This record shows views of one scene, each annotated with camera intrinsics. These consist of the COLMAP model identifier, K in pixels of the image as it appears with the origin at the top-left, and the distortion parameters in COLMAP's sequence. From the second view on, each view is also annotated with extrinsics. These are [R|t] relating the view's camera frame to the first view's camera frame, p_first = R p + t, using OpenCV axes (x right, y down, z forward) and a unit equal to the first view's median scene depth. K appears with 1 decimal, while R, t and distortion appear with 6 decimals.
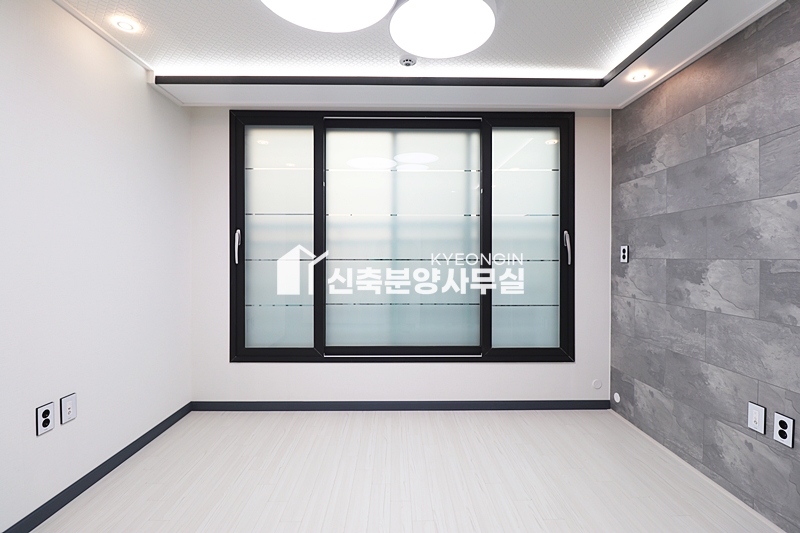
lens RADIAL K [[369.1, 0, 401.5], [0, 369.1, 260.8], [0, 0, 1]] dist [-0.002065, -0.009921]
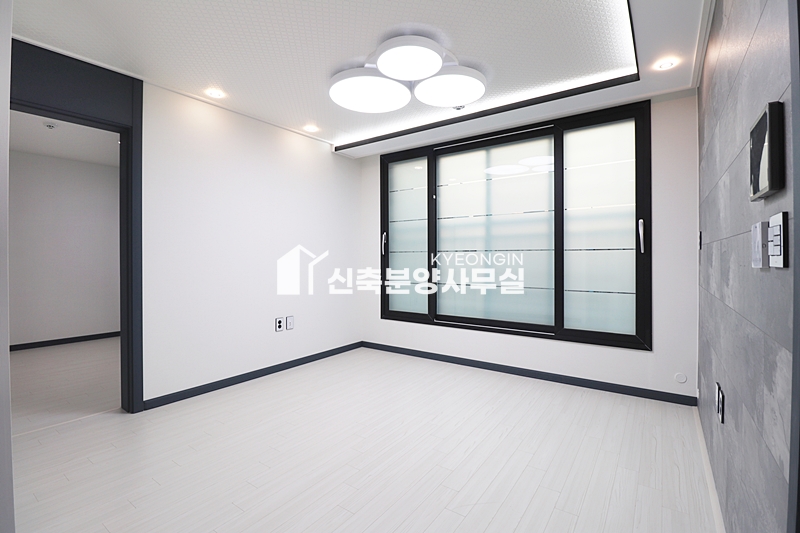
lens RADIAL K [[369.1, 0, 400.4], [0, 369.1, 262.0], [0, 0, 1]] dist [-0.002065, -0.009921]
pose [[0.807543, 0.003193, -0.589801, 0.552001], [0.001640, 0.999969, 0.007660, 0.027659], [0.589807, -0.007153, 0.807513, -0.214626]]
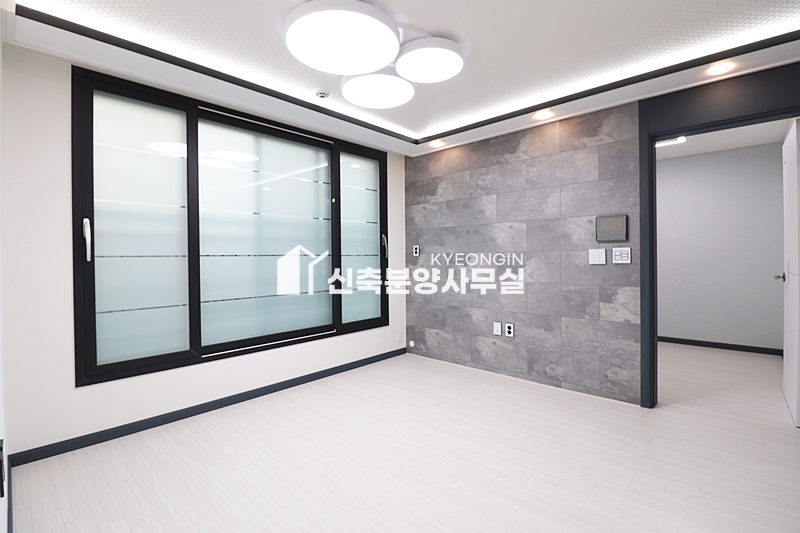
lens RADIAL K [[369.1, 0, 399.9], [0, 369.1, 261.4], [0, 0, 1]] dist [-0.002065, -0.009921]
pose [[0.691056, -0.016686, 0.722609, -0.591487], [0.017119, 0.999831, 0.006715, 0.015865], [-0.722599, 0.007730, 0.691225, -0.037209]]
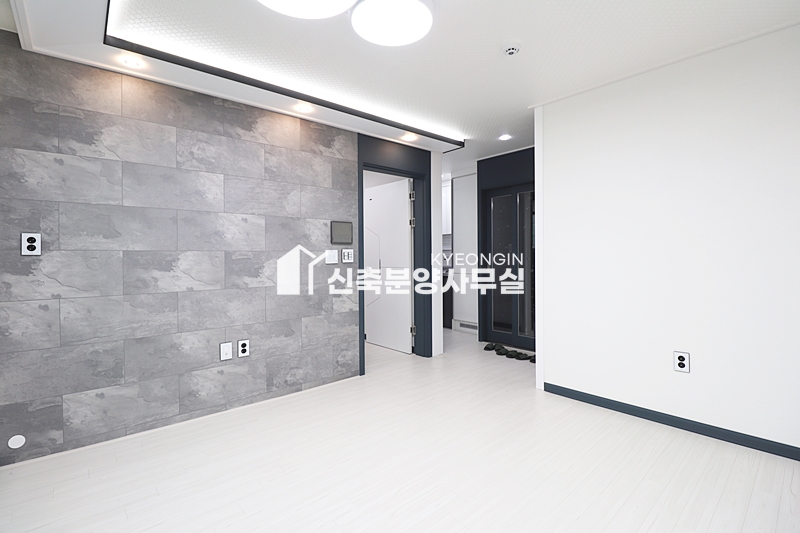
lens RADIAL K [[369.1, 0, 405.0], [0, 369.1, 259.9], [0, 0, 1]] dist [-0.002065, -0.009921]
pose [[-0.651650, -0.007489, 0.758483, -0.474731], [0.010988, 0.999753, 0.019312, 0.008072], [-0.758440, 0.020918, -0.651407, 0.923175]]
